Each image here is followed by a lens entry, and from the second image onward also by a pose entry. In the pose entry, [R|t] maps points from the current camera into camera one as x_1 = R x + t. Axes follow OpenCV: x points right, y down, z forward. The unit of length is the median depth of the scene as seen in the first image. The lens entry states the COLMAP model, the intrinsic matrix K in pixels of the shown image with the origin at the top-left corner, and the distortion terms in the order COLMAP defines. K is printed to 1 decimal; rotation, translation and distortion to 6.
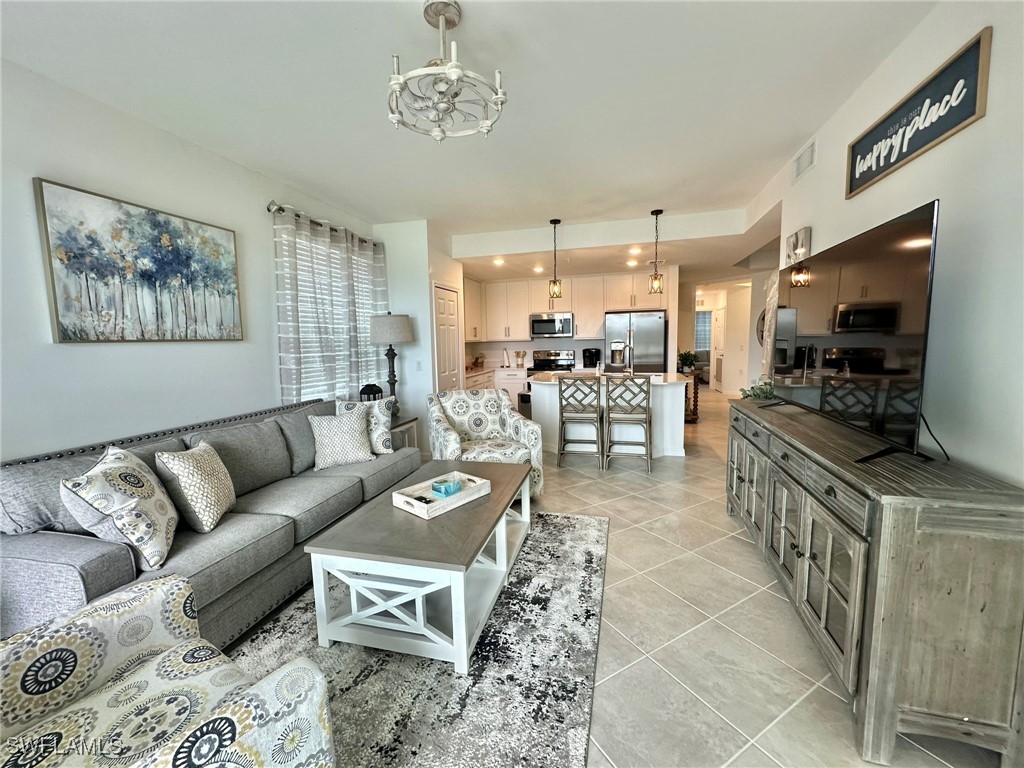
lens RADIAL K [[413.5, 0, 511.5], [0, 413.5, 381.8], [0, 0, 1]] dist [-0.002156, 0.000370]
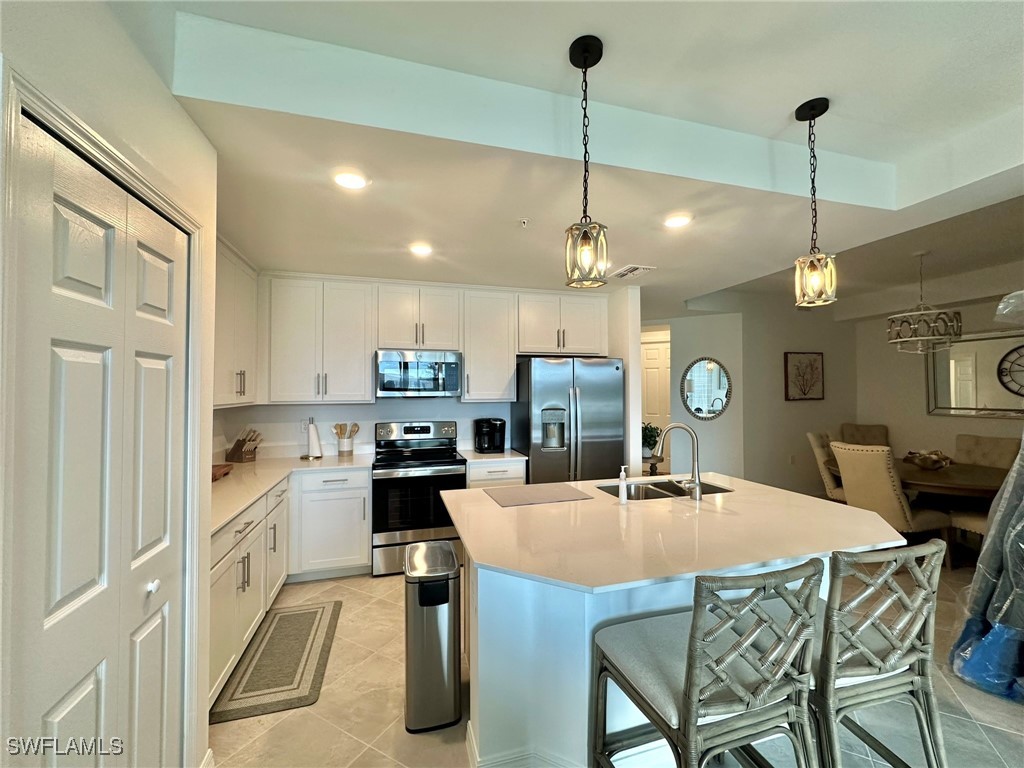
lens RADIAL K [[413.5, 0, 513.2], [0, 413.5, 383.5], [0, 0, 1]] dist [-0.002156, 0.000370]
pose [[0.857758, 0.029531, 0.513206, -0.065305], [0.034911, 0.992697, -0.115470, -0.061113], [-0.512868, 0.116962, 0.850463, 0.498515]]
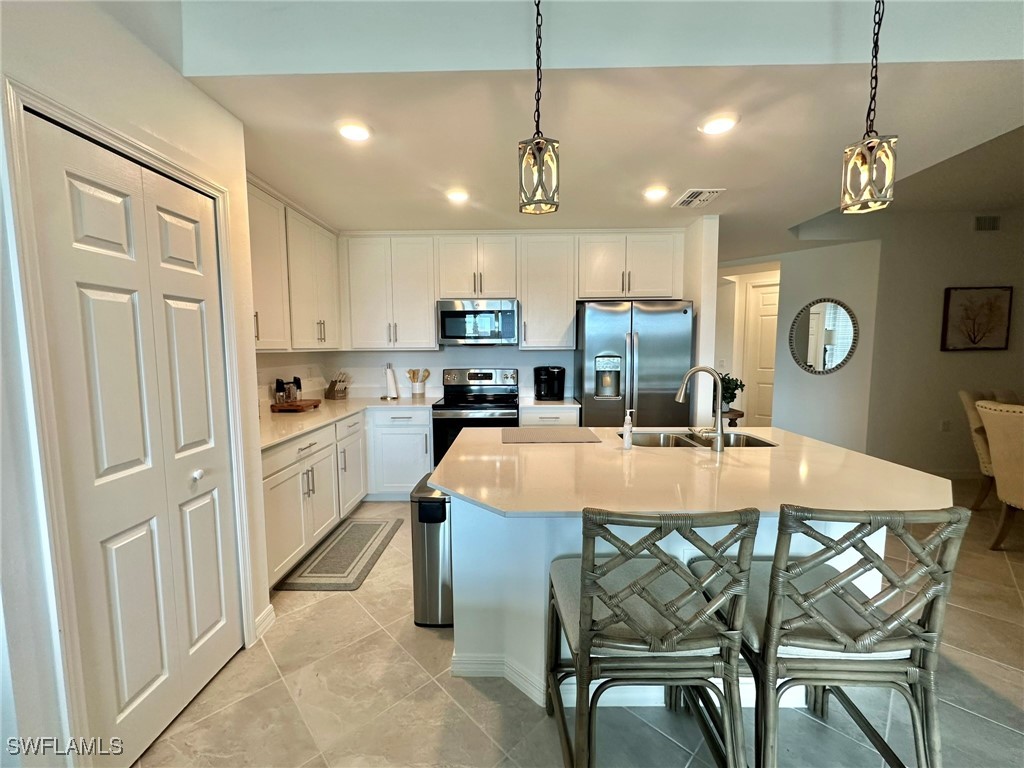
lens RADIAL K [[413.5, 0, 512.9], [0, 413.5, 384.5], [0, 0, 1]] dist [-0.002156, 0.000370]
pose [[0.970716, -0.002737, 0.240216, 0.011696], [0.006577, 0.999863, -0.015187, -0.047548], [-0.240141, 0.016323, 0.970601, 0.465569]]
